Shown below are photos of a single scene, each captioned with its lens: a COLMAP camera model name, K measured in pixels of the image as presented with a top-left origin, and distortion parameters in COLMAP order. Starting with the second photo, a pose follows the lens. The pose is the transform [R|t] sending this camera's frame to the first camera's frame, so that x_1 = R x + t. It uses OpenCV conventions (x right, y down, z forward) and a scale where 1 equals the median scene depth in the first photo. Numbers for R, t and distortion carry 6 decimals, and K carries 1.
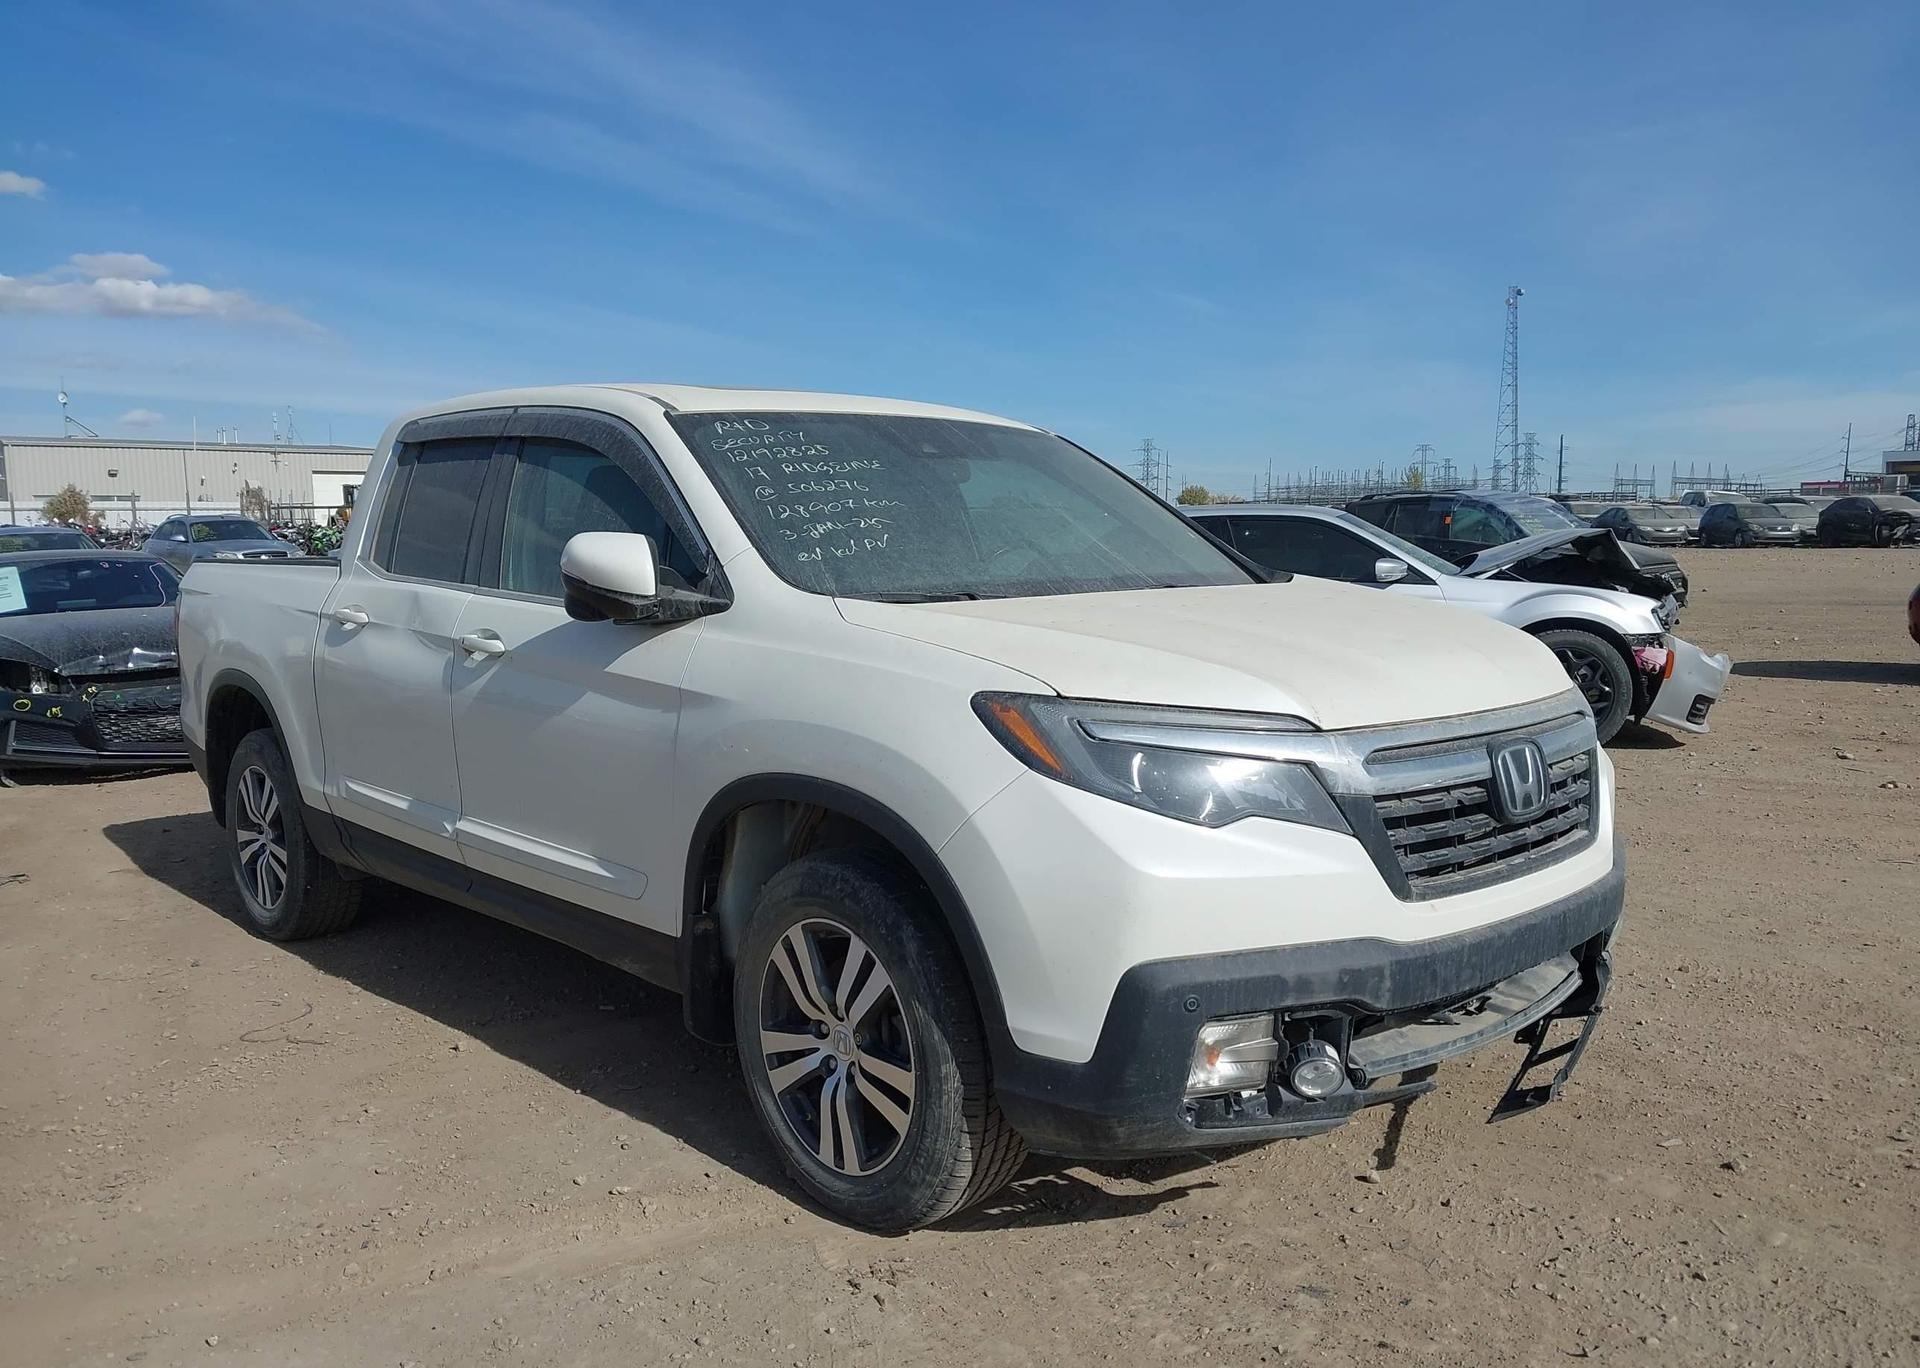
lens RADIAL K [[1568.6, 0, 958.0], [0, 1568.6, 676.6], [0, 0, 1]] dist [0.015558, -0.015405]
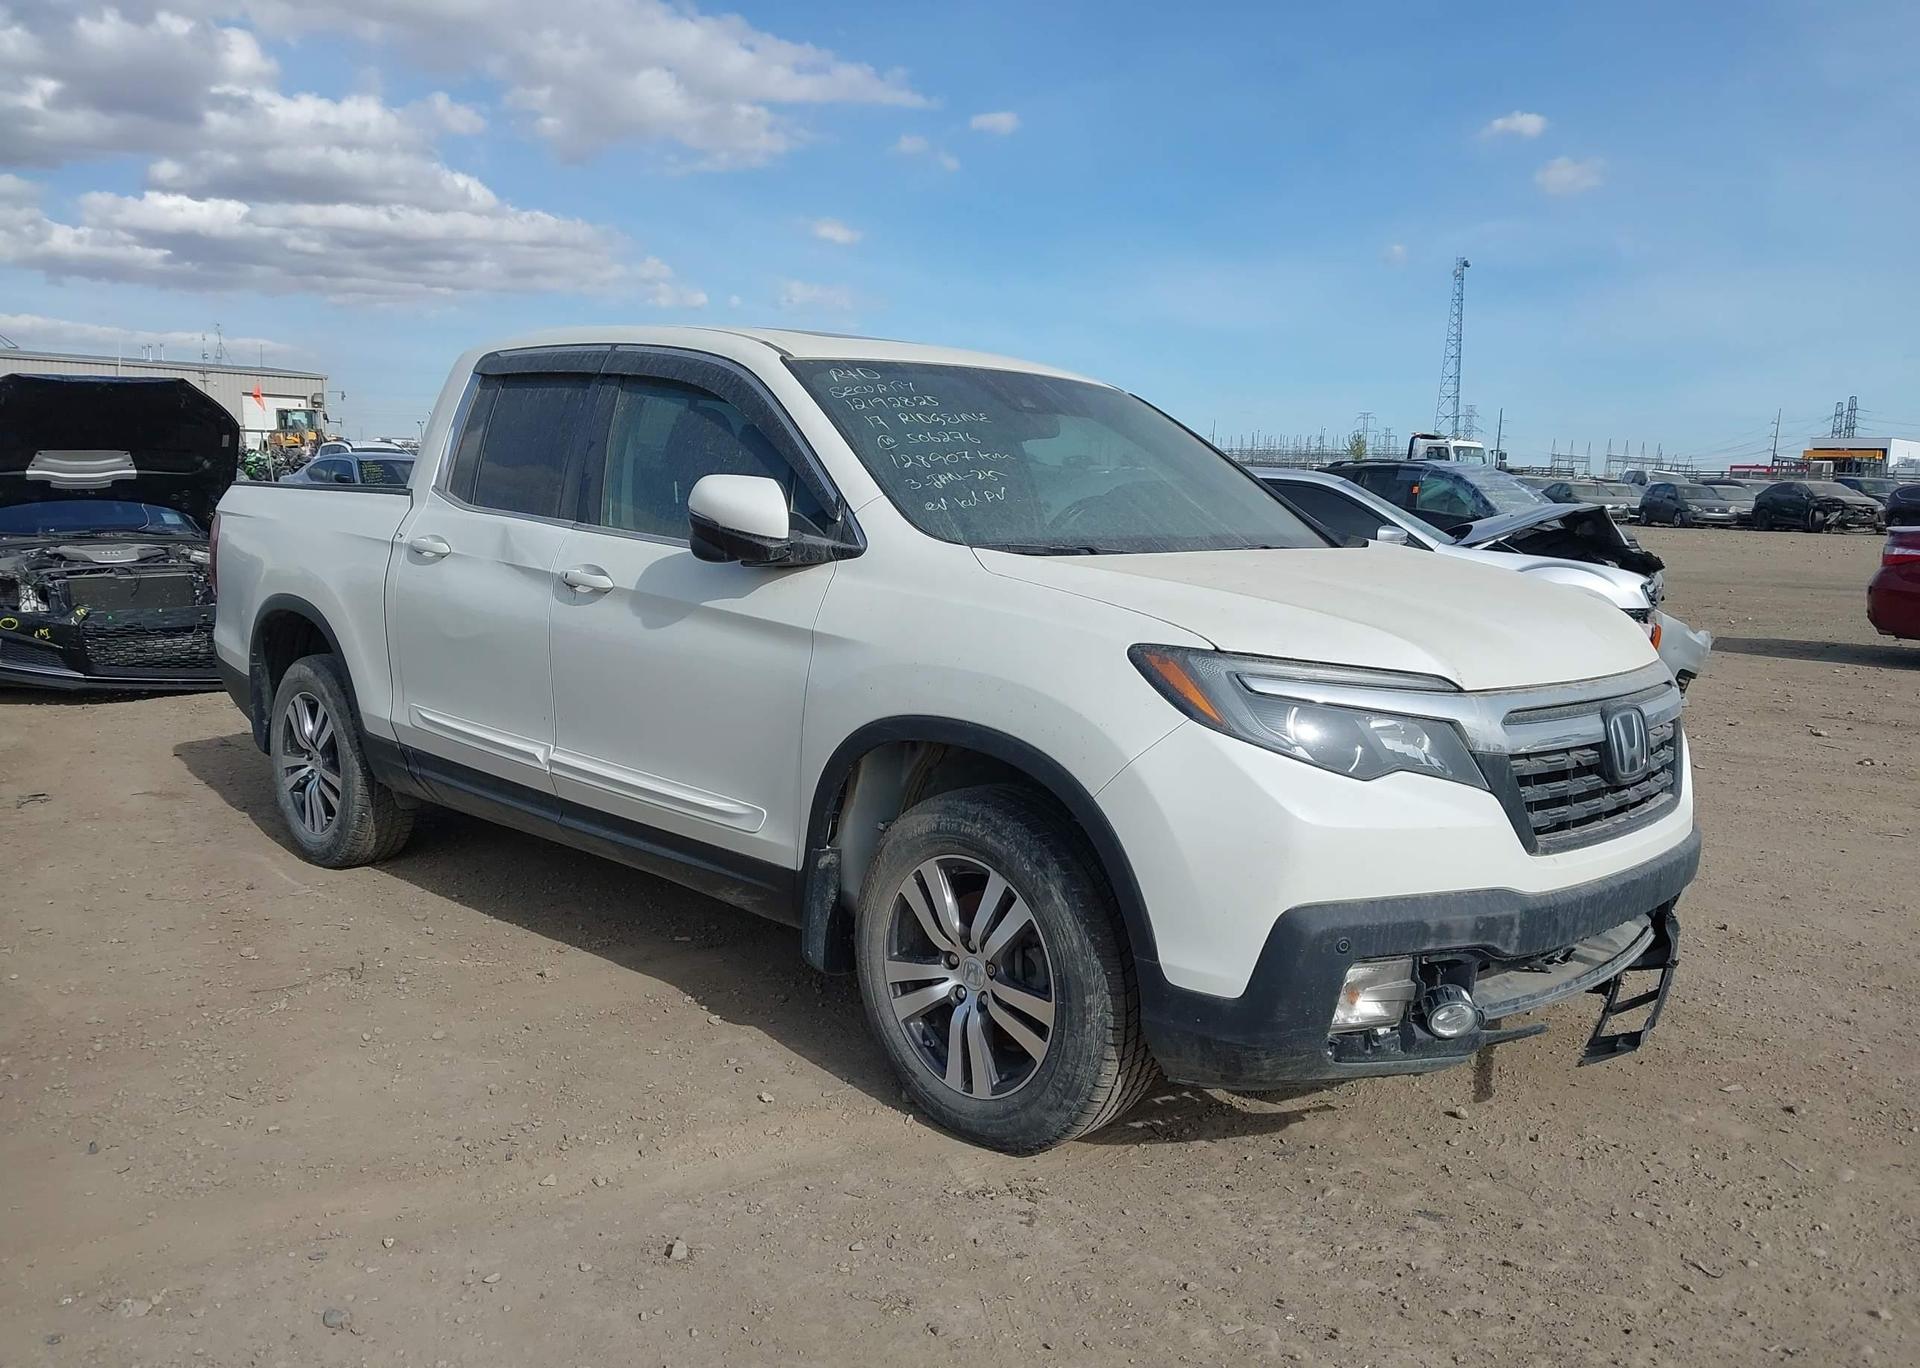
lens RADIAL K [[1568.6, 0, 961.8], [0, 1568.6, 693.8], [0, 0, 1]] dist [0.015558, -0.015405]
pose [[0.998394, 0.032760, 0.046225, -0.124028], [-0.034663, 0.998558, 0.040989, 0.003529], [-0.044816, -0.042526, 0.998090, -0.030146]]
